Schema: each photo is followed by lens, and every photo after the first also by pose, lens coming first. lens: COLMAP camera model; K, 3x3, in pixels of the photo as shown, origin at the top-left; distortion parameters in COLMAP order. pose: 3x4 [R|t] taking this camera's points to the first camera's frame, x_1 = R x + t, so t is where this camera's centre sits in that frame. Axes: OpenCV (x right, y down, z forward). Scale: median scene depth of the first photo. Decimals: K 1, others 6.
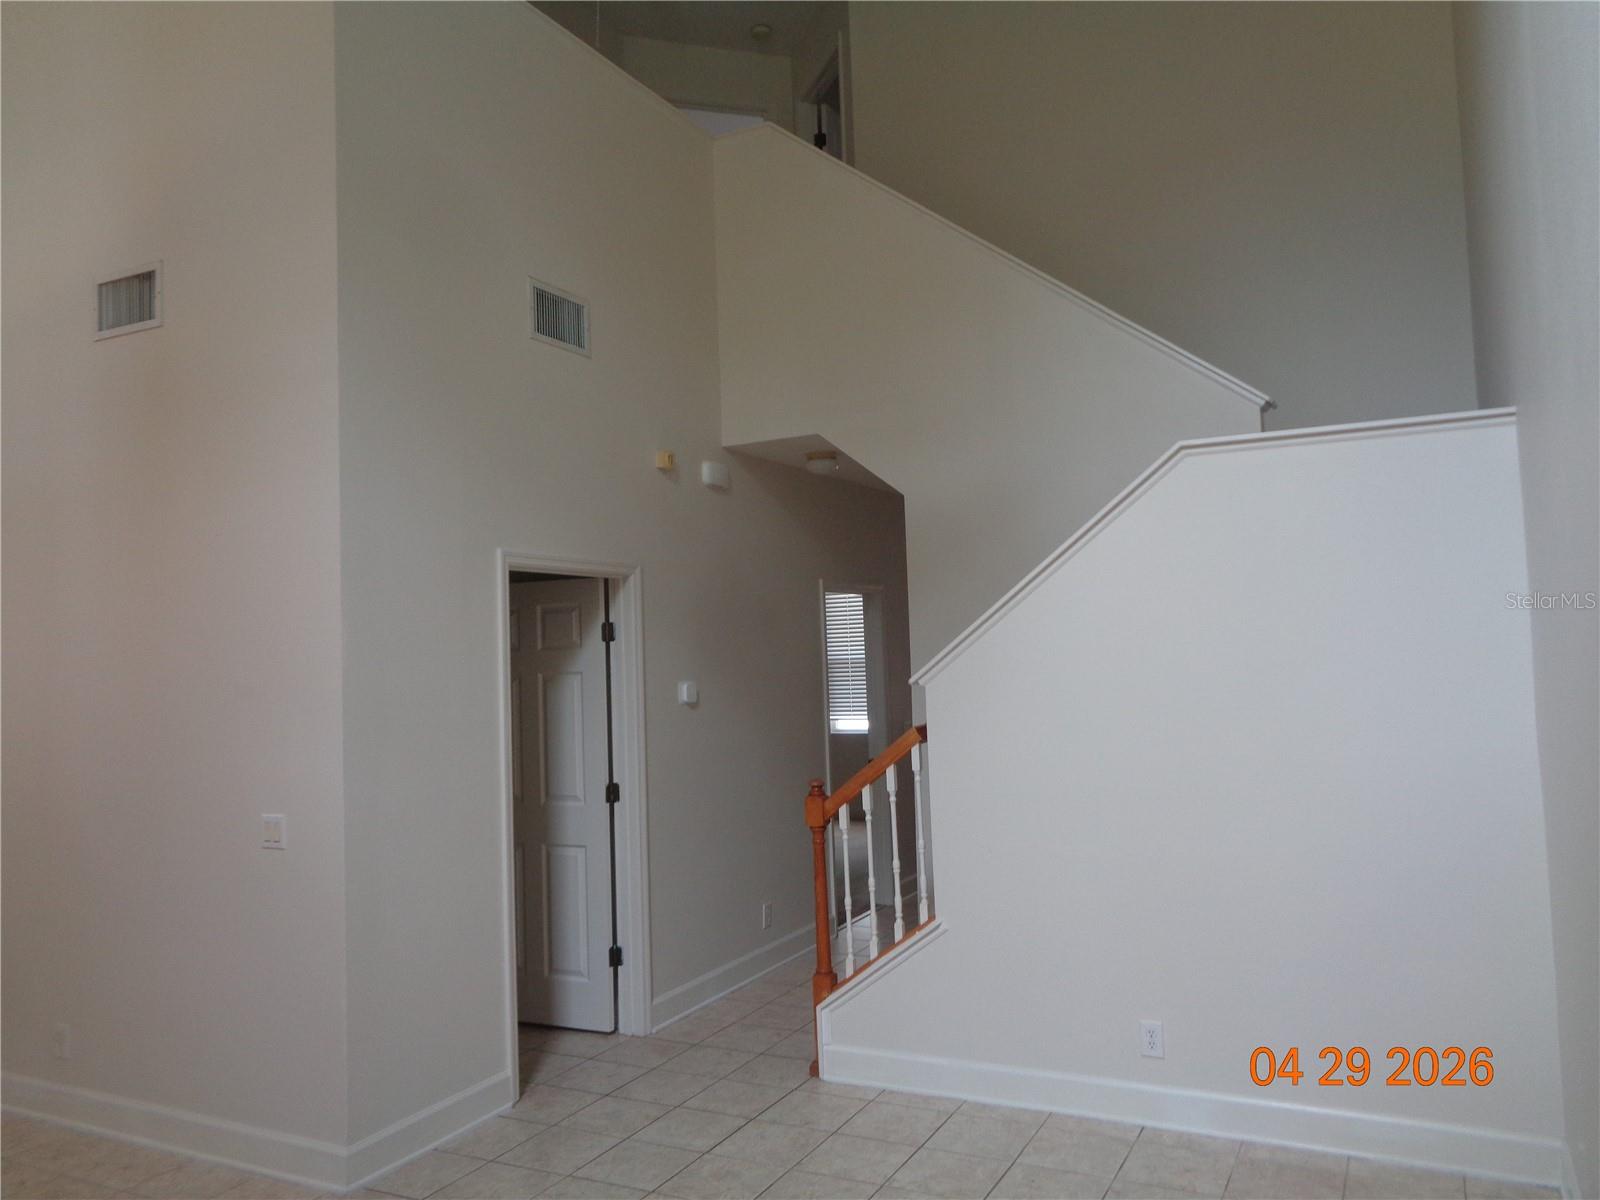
lens RADIAL K [[1207.4, 0, 800.2], [0, 1207.4, 591.6], [0, 0, 1]] dist [0.002634, 0.012800]
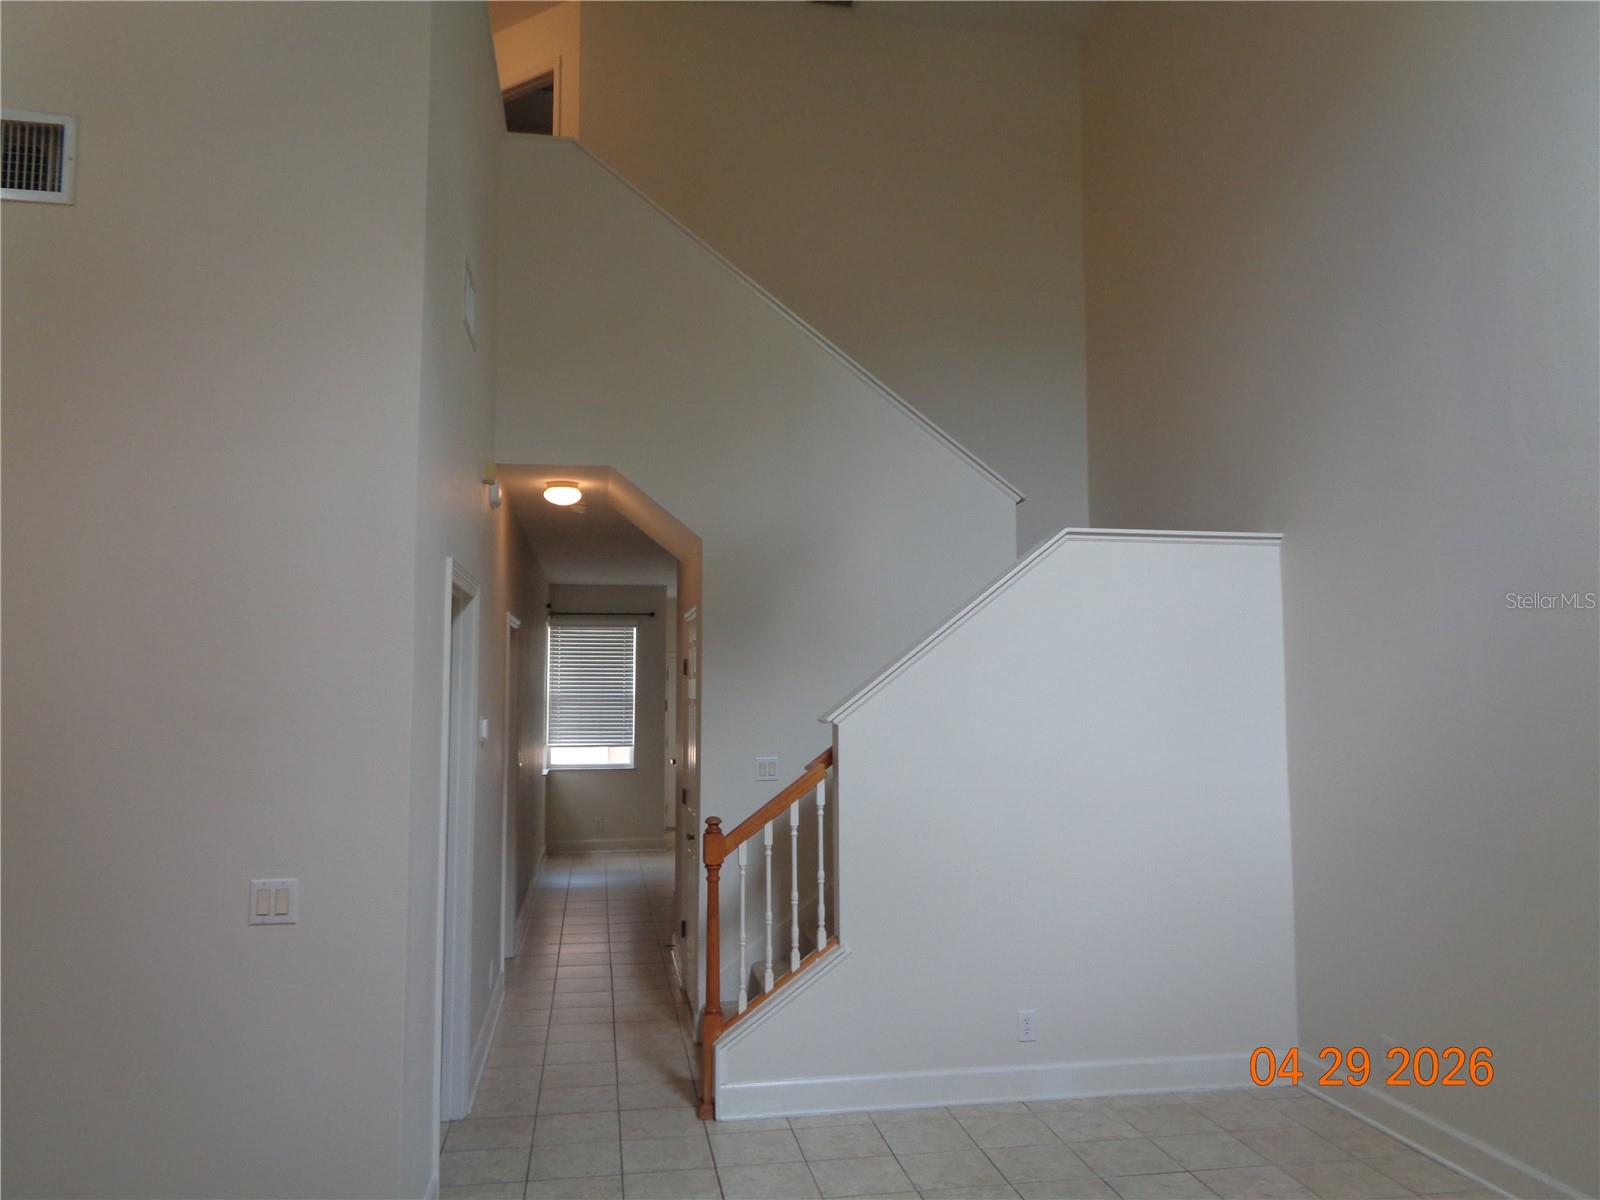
lens RADIAL K [[1207.4, 0, 803.7], [0, 1207.4, 591.9], [0, 0, 1]] dist [0.002634, 0.012800]
pose [[0.798048, 0.080381, 0.597209, -0.595047], [-0.056854, 0.996686, -0.058175, 0.025966], [-0.599906, 0.012473, 0.799973, 0.168871]]
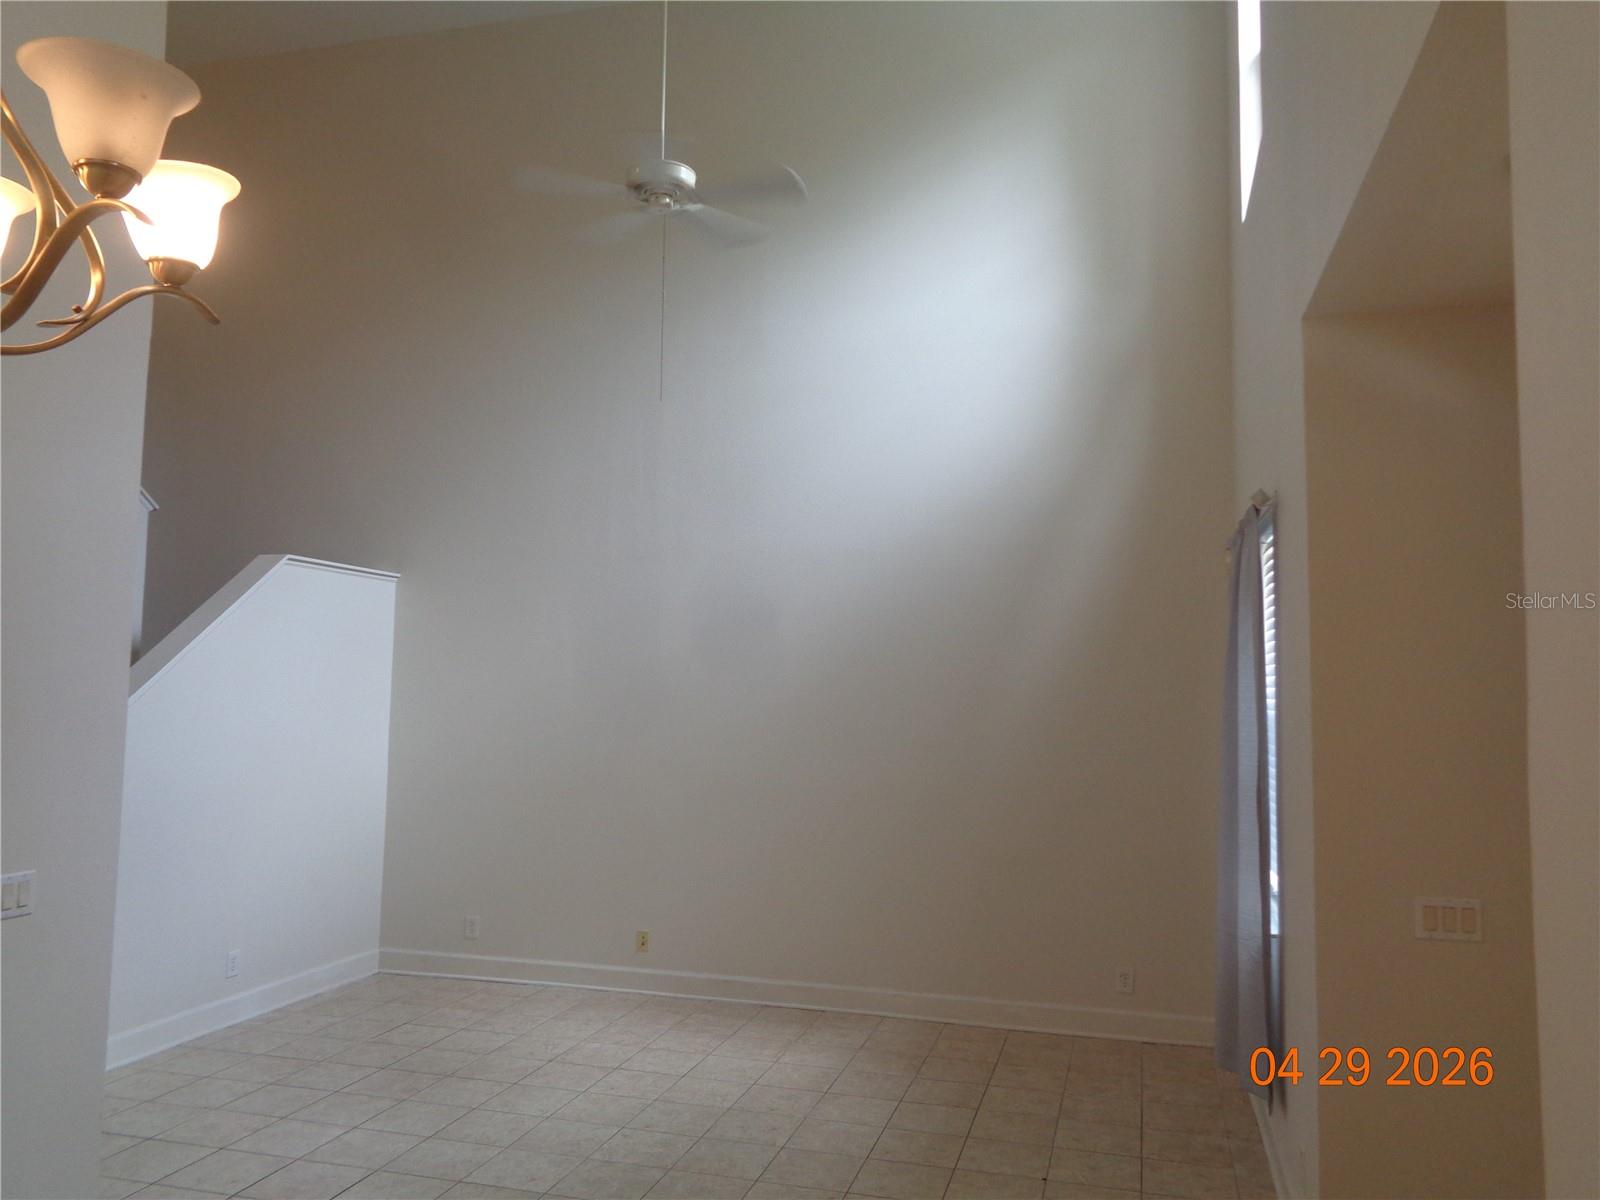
lens RADIAL K [[1207.4, 0, 796.1], [0, 1207.4, 594.9], [0, 0, 1]] dist [0.002634, 0.012800]
pose [[-0.196955, 0.105457, 0.974724, -1.220611], [-0.062874, 0.990793, -0.119900, 0.063800], [-0.978394, -0.084899, -0.188511, 0.622112]]
